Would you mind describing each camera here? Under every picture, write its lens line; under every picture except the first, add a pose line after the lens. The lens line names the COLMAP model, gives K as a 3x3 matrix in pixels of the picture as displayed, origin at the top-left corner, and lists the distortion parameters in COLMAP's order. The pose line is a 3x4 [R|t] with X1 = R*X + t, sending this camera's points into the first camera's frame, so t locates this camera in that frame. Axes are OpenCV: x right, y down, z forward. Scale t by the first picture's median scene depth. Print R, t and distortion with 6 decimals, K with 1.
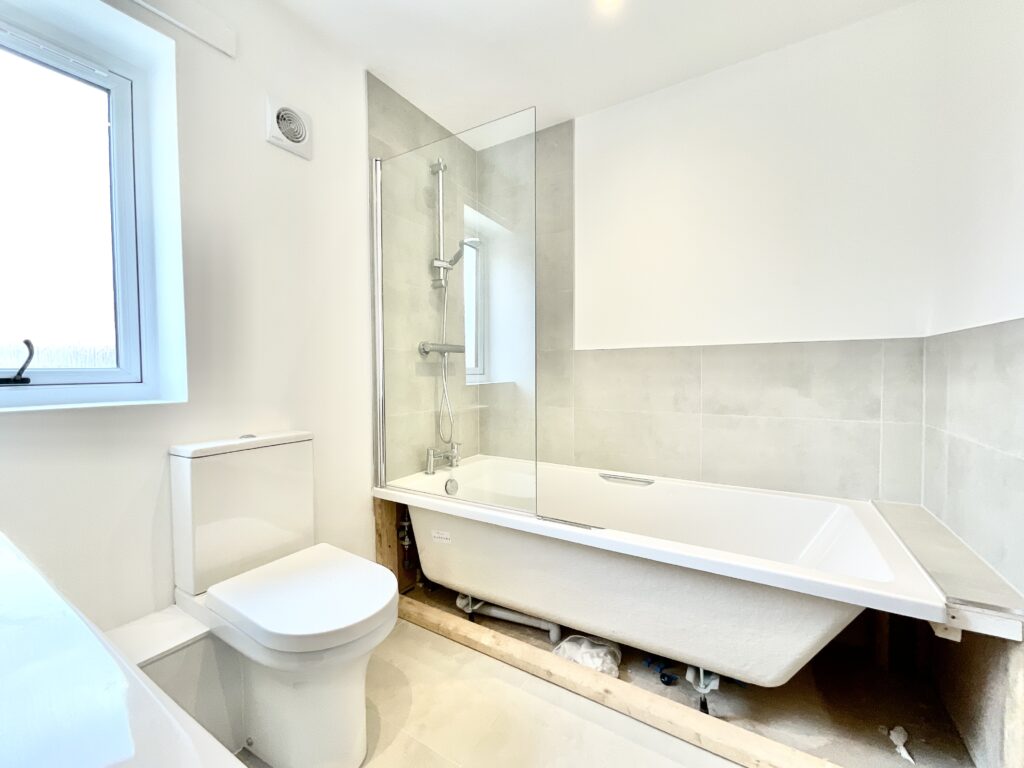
lens RADIAL K [[418.3, 0, 512.0], [0, 418.3, 384.0], [0, 0, 1]] dist [-0.010216, -0.000005]
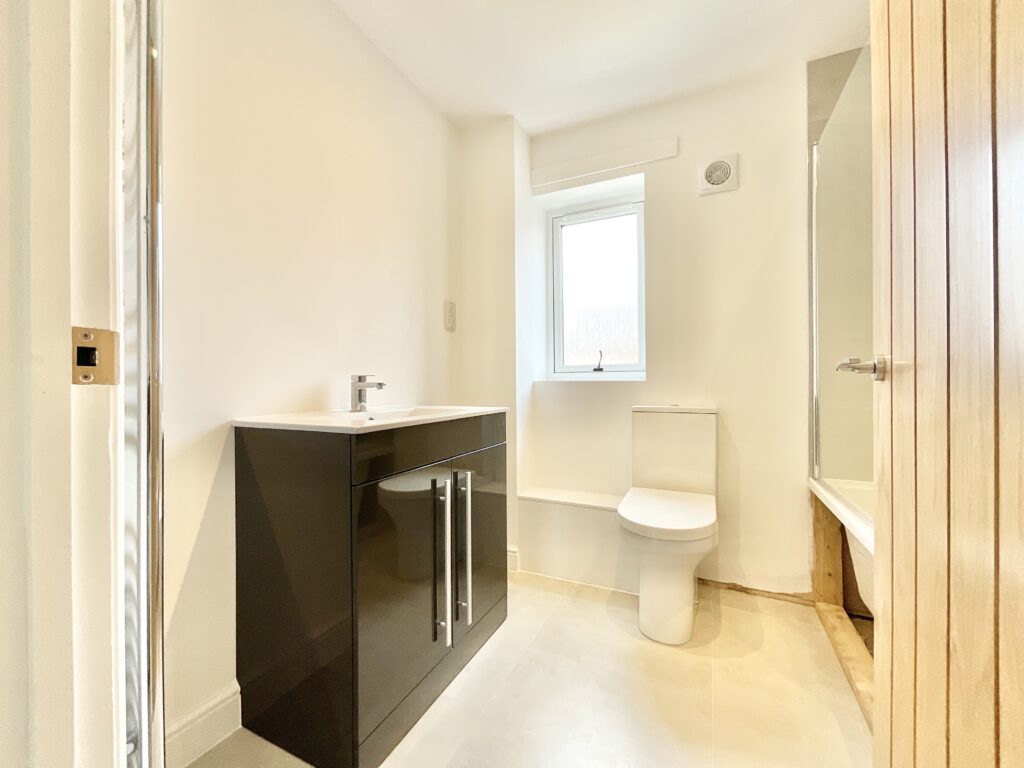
lens RADIAL K [[418.3, 0, 512.0], [0, 418.3, 384.0], [0, 0, 1]] dist [-0.010216, -0.000005]
pose [[0.112076, 0.007447, -0.993672, 0.836922], [-0.031135, 0.999507, 0.003980, 0.066366], [0.993212, 0.030492, 0.112253, 0.275715]]
